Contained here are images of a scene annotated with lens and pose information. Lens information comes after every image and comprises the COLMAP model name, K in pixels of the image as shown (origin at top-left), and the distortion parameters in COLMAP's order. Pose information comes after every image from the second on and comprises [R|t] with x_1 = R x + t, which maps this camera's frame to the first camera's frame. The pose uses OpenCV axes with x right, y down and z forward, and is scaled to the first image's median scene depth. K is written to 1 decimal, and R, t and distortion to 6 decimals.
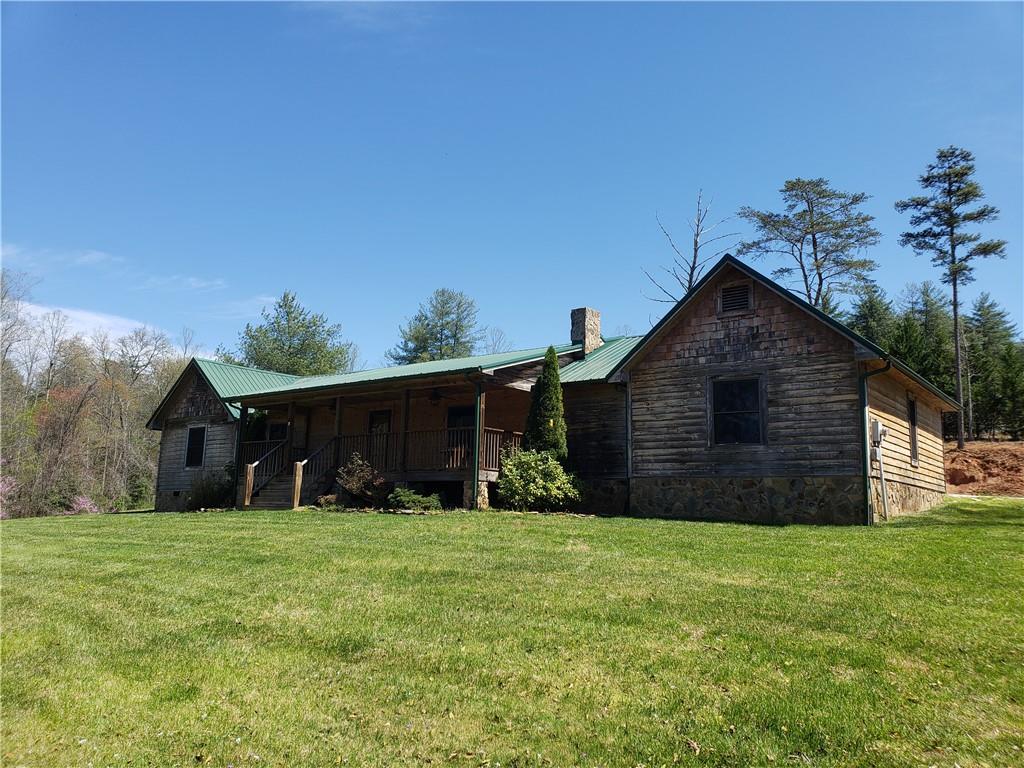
lens RADIAL K [[778.2, 0, 511.4], [0, 778.2, 382.9], [0, 0, 1]] dist [0.078663, -0.049556]
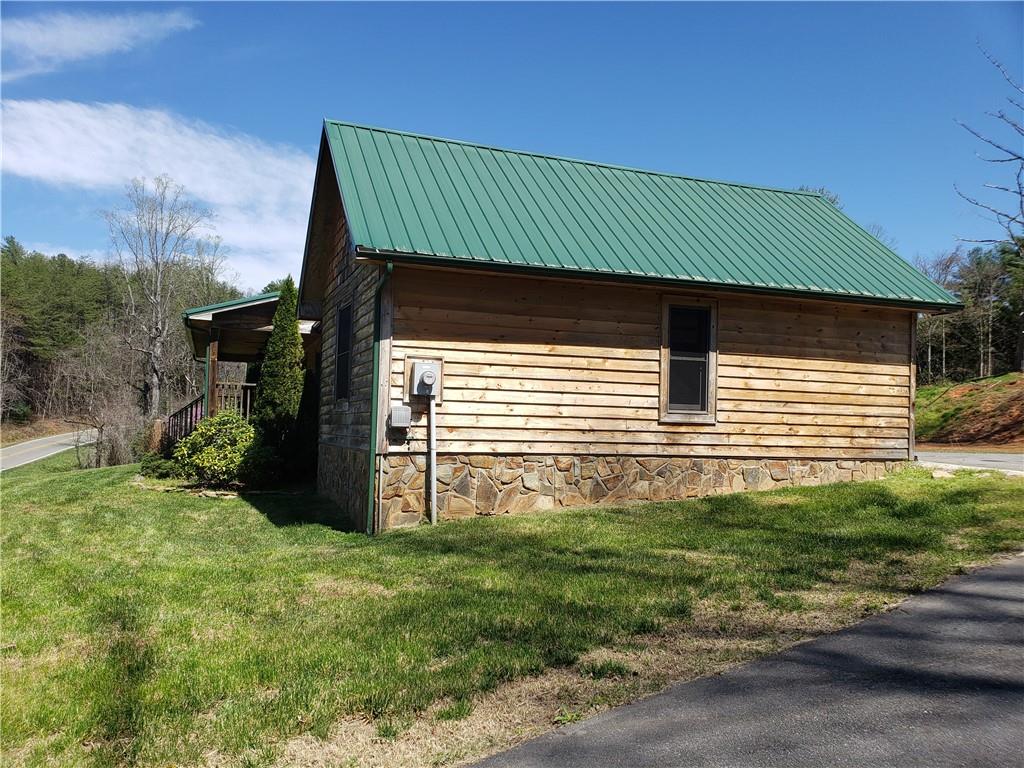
lens RADIAL K [[778.2, 0, 472.1], [0, 778.2, 401.9], [0, 0, 1]] dist [0.078663, -0.049556]
pose [[0.834318, -0.020766, -0.550892, 0.737462], [0.087239, 0.991672, 0.094741, 0.023074], [0.544337, -0.127103, 0.829182, 0.461368]]
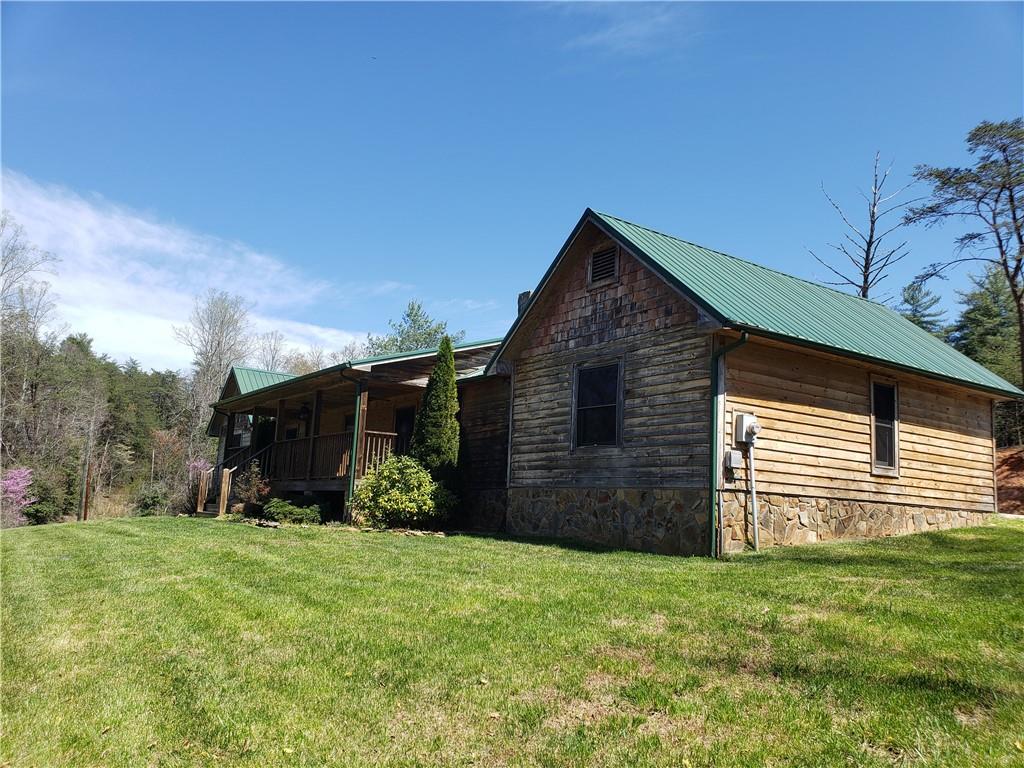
lens RADIAL K [[778.2, 0, 509.4], [0, 778.2, 386.1], [0, 0, 1]] dist [0.078663, -0.049556]
pose [[0.956044, -0.029972, -0.291687, 0.416285], [0.029321, 0.999548, -0.006603, 0.018214], [0.291753, -0.002240, 0.956491, 0.207359]]
